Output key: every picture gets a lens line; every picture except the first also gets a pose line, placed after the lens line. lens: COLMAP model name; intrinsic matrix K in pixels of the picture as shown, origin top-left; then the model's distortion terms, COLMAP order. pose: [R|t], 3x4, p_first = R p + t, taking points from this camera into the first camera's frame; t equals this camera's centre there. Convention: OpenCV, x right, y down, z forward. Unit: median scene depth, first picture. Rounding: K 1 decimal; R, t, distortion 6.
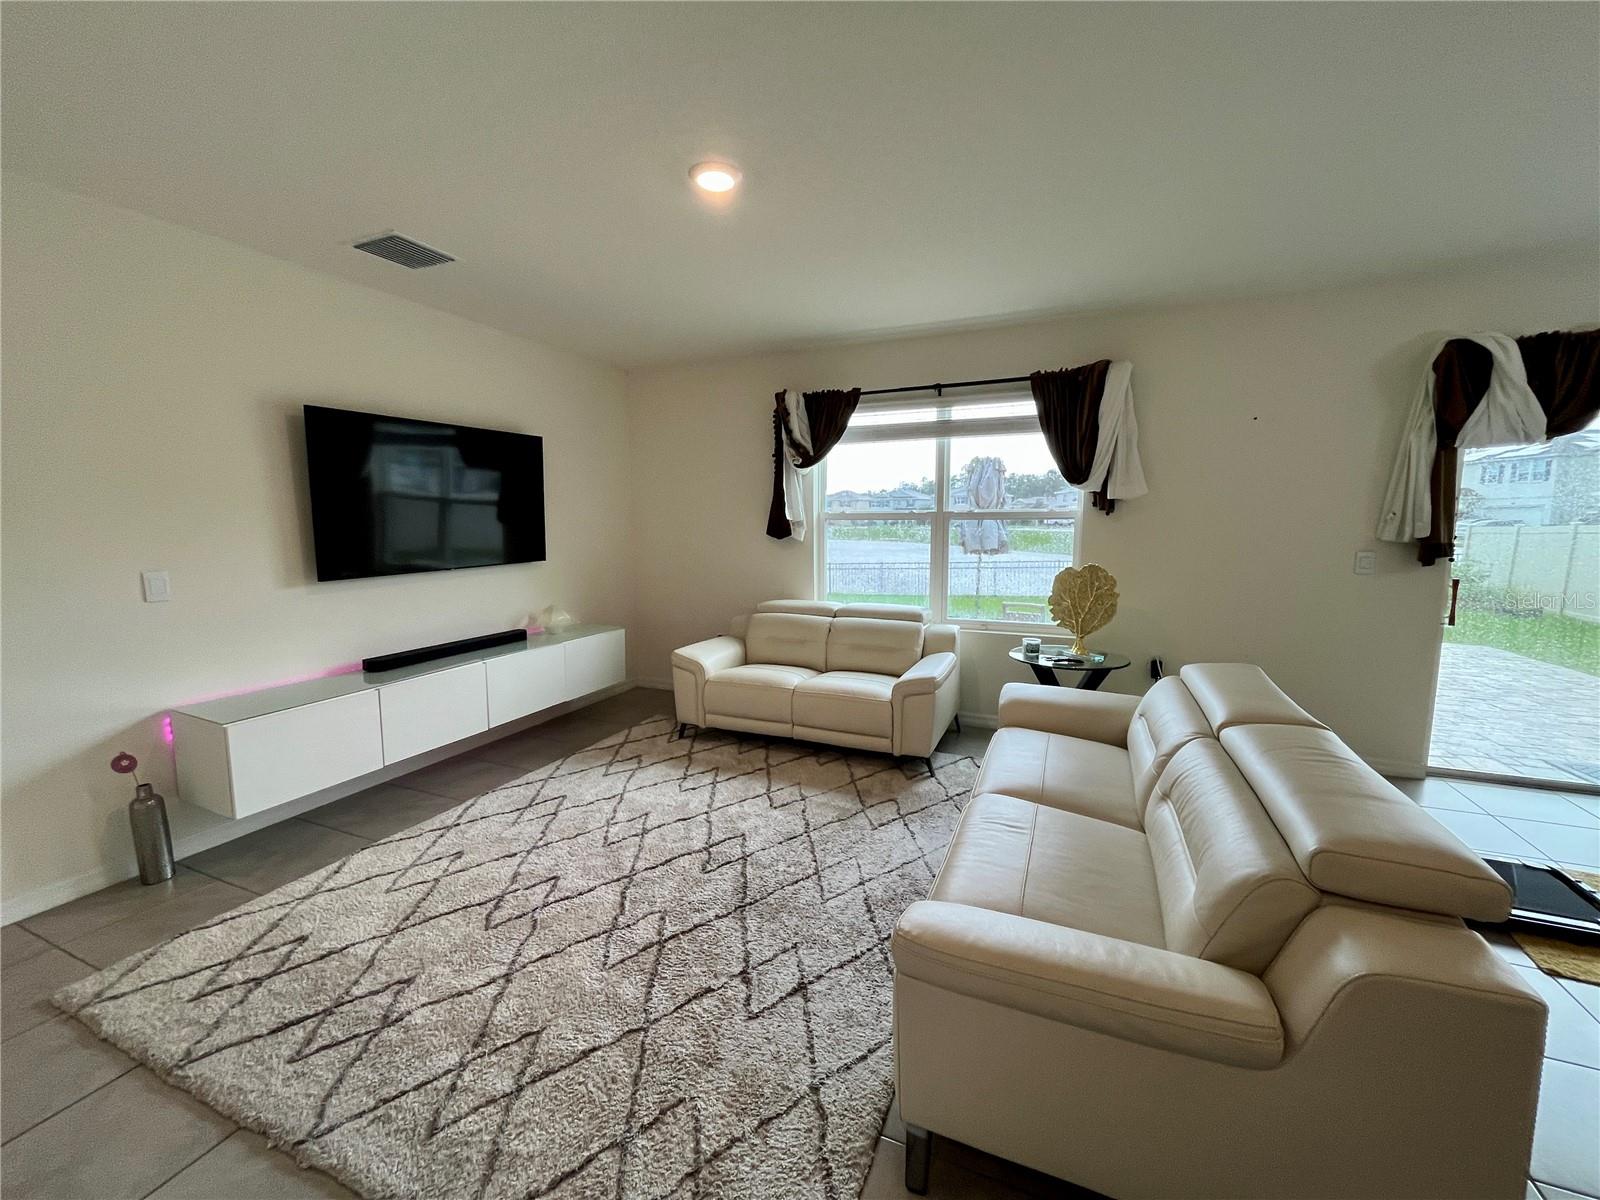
lens RADIAL K [[646.1, 0, 799.0], [0, 646.1, 600.9], [0, 0, 1]] dist [-0.003014, -0.000239]
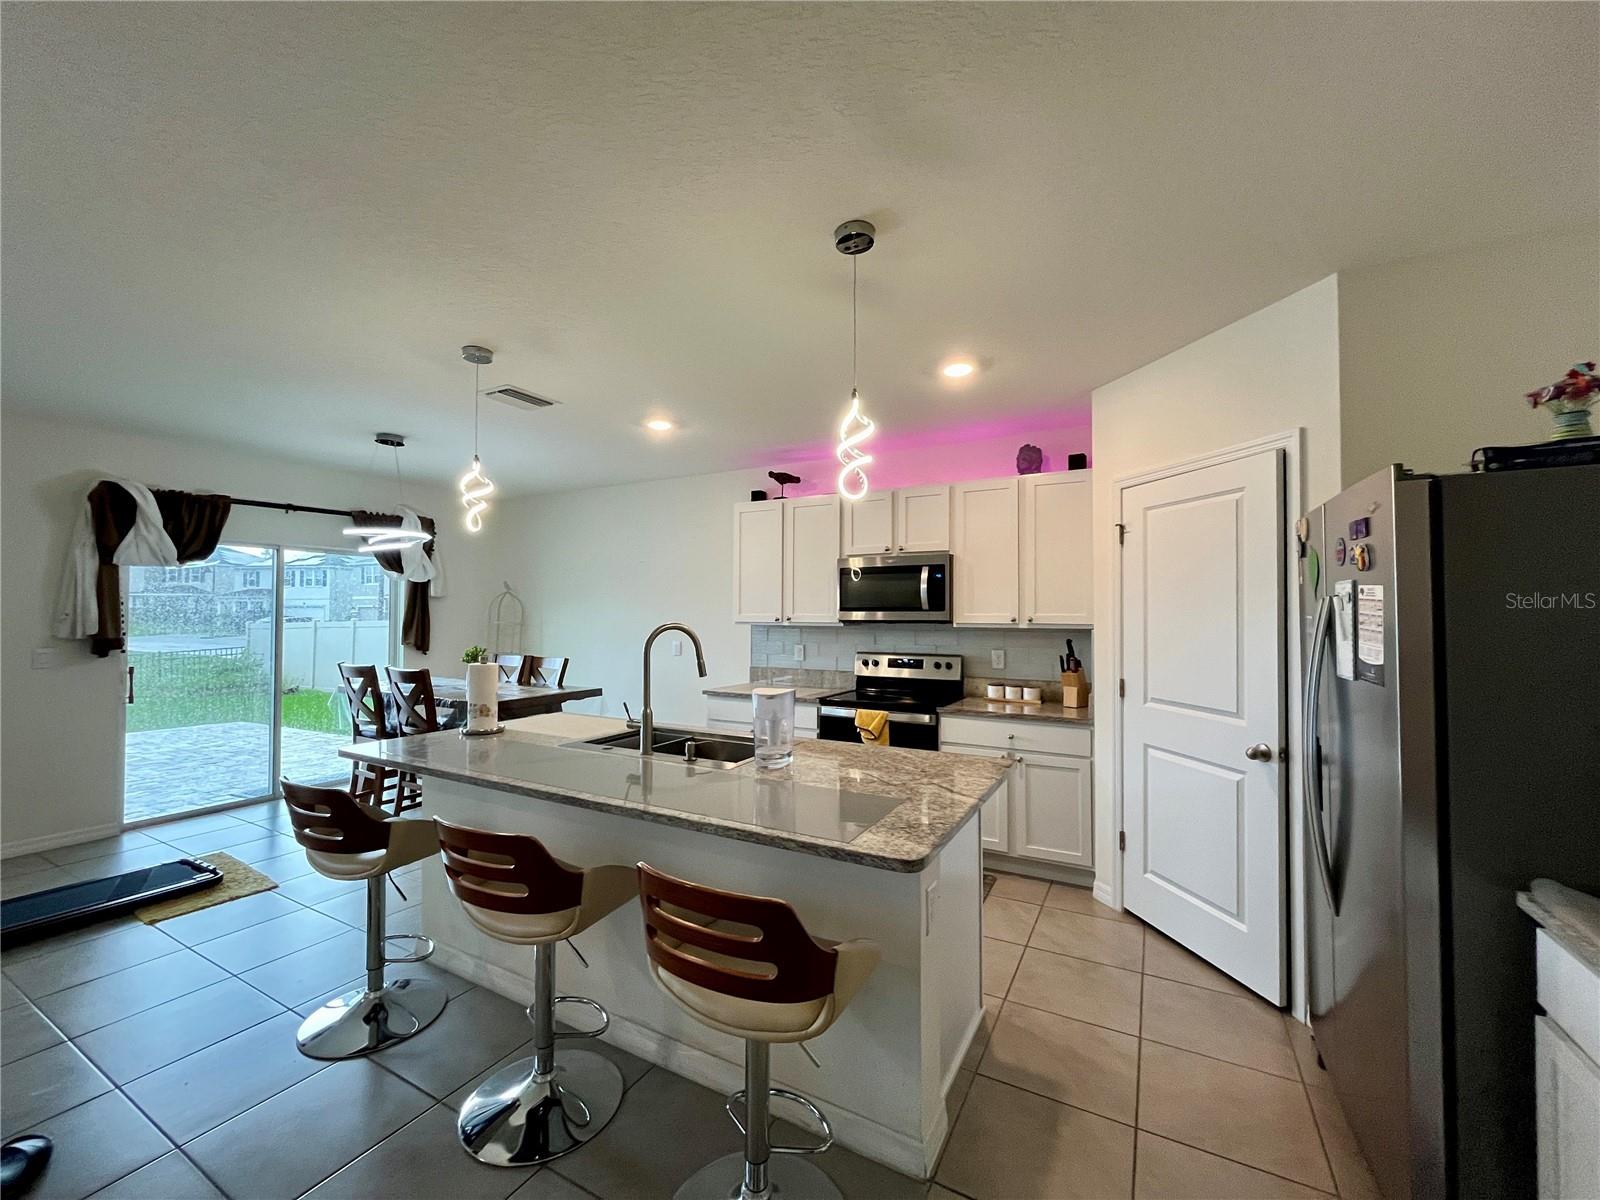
lens RADIAL K [[646.1, 0, 799.6], [0, 646.1, 601.0], [0, 0, 1]] dist [-0.003014, -0.000239]
pose [[0.095547, 0.025830, 0.995090, -0.111678], [0.122097, 0.991811, -0.037468, 0.045603], [-0.987908, 0.125078, 0.091611, -0.419843]]
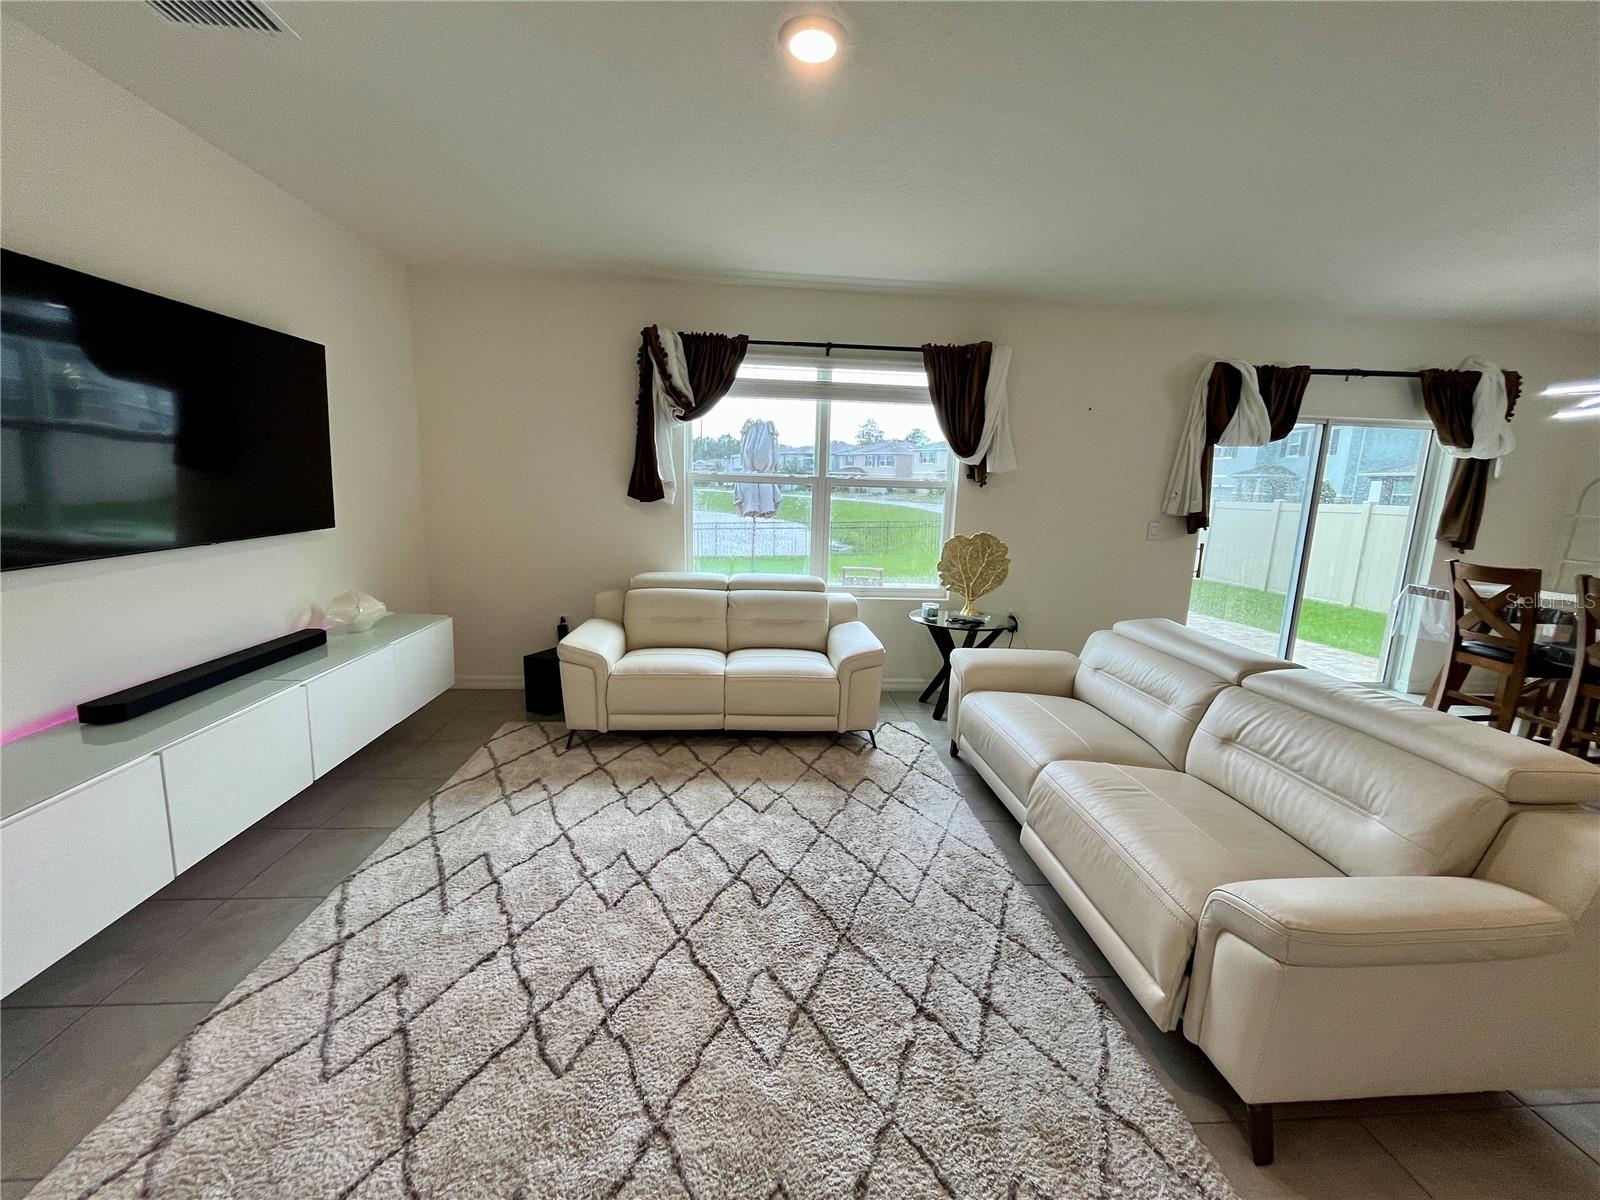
lens RADIAL K [[646.1, 0, 797.3], [0, 646.1, 600.6], [0, 0, 1]] dist [-0.003014, -0.000239]
pose [[0.884884, -0.052098, 0.462890, -0.356649], [0.023438, 0.997447, 0.067455, -0.024734], [-0.465222, -0.048841, 0.883846, 0.192105]]
